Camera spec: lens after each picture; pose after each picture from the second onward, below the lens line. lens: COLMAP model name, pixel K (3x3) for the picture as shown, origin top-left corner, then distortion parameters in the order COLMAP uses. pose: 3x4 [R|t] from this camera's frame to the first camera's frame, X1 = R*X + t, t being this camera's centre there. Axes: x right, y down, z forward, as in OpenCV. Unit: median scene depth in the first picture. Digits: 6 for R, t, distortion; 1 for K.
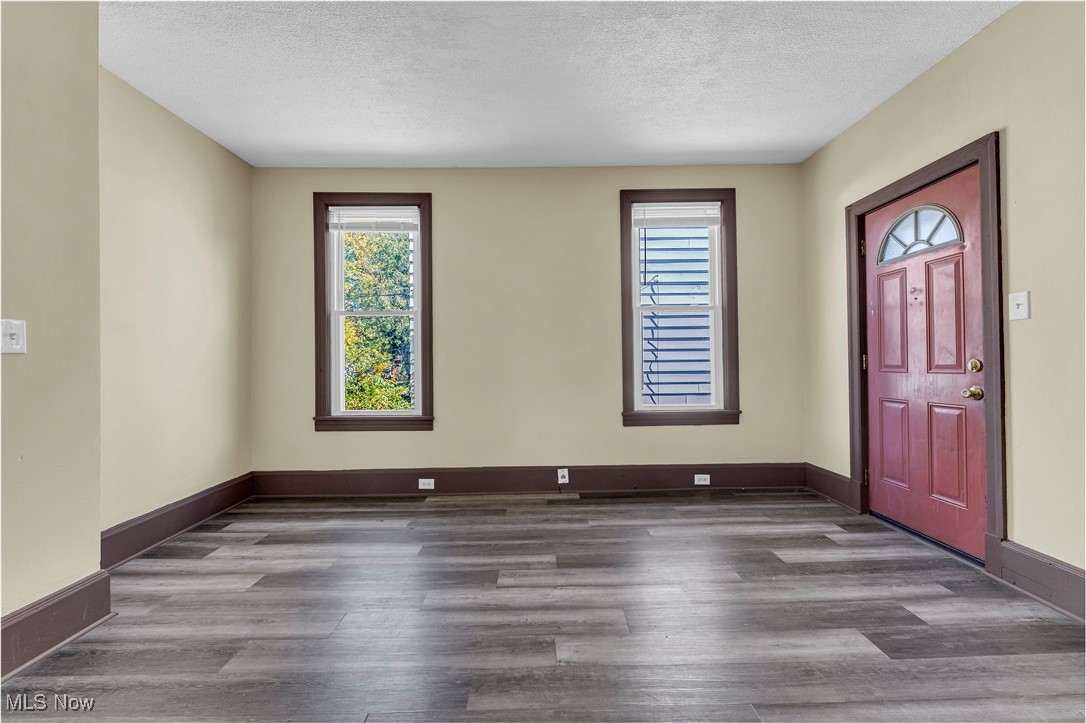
lens RADIAL K [[431.0, 0, 542.4], [0, 431.0, 360.8], [0, 0, 1]] dist [-0.003083, -0.000530]
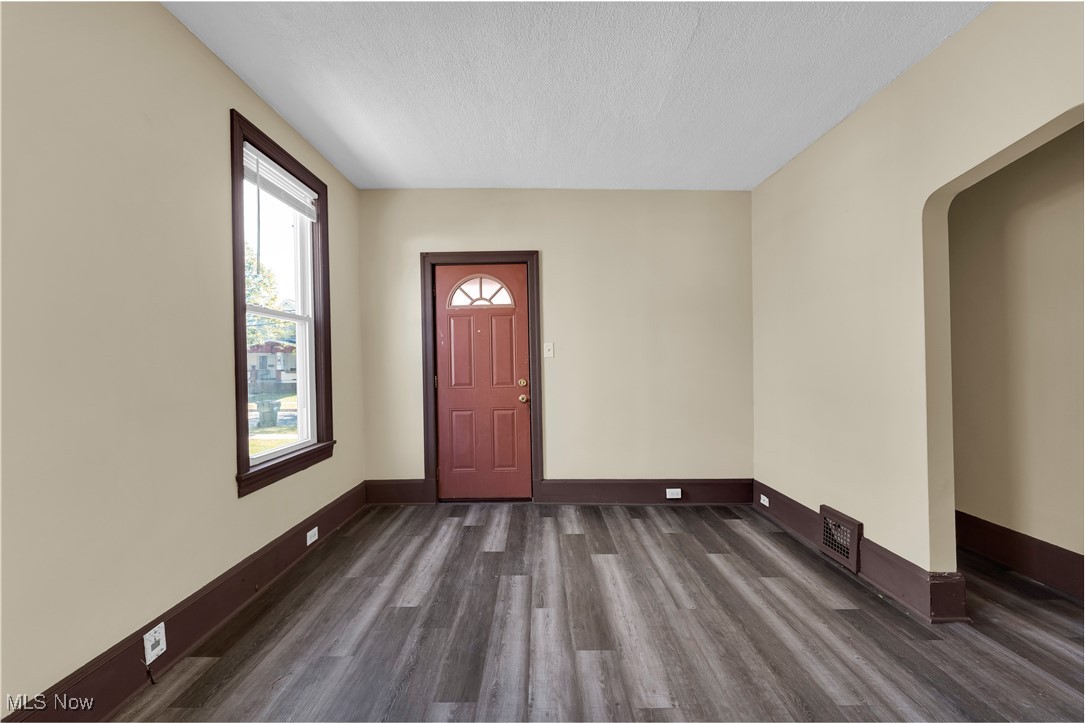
lens RADIAL K [[430.6, 0, 539.4], [0, 430.6, 360.0], [0, 0, 1]] dist [-0.003083, -0.000530]
pose [[0.007839, 0.021141, 0.999746, -0.539756], [0.010089, 0.999724, -0.021220, -0.033063], [-0.999918, 0.010252, 0.007624, 0.738016]]
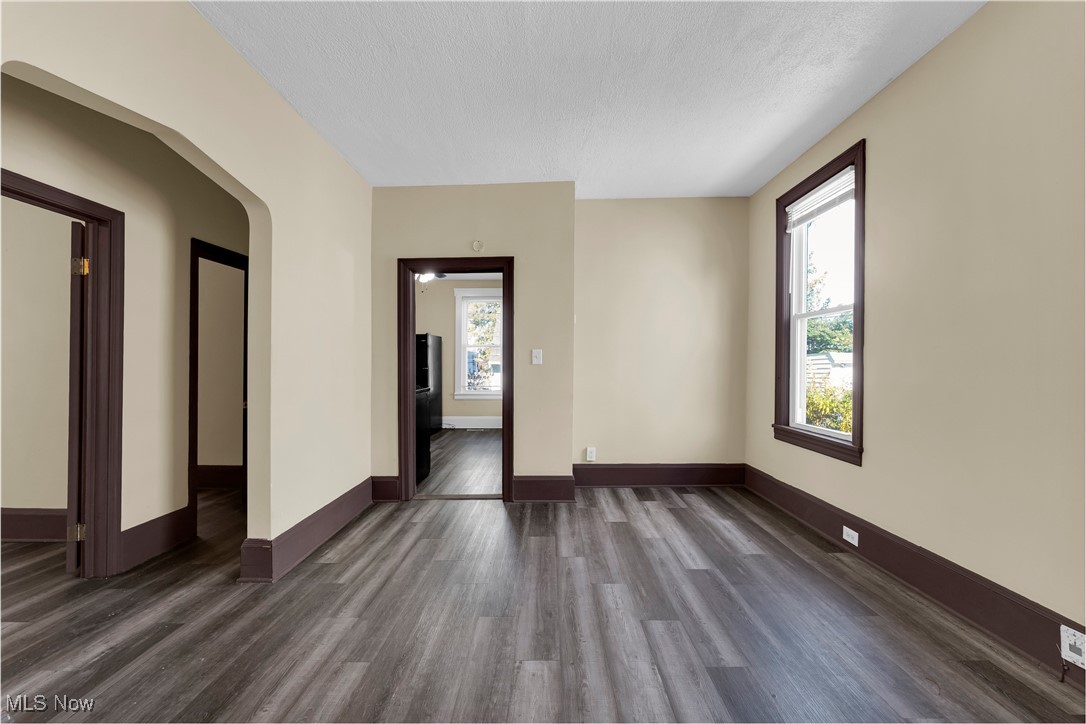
lens RADIAL K [[431.0, 0, 538.4], [0, 431.0, 364.9], [0, 0, 1]] dist [-0.003083, -0.000530]
pose [[-0.025348, 0.009573, -0.999633, 0.618270], [-0.002056, 0.999952, 0.009628, -0.019518], [0.999677, 0.002299, -0.025327, 0.613056]]
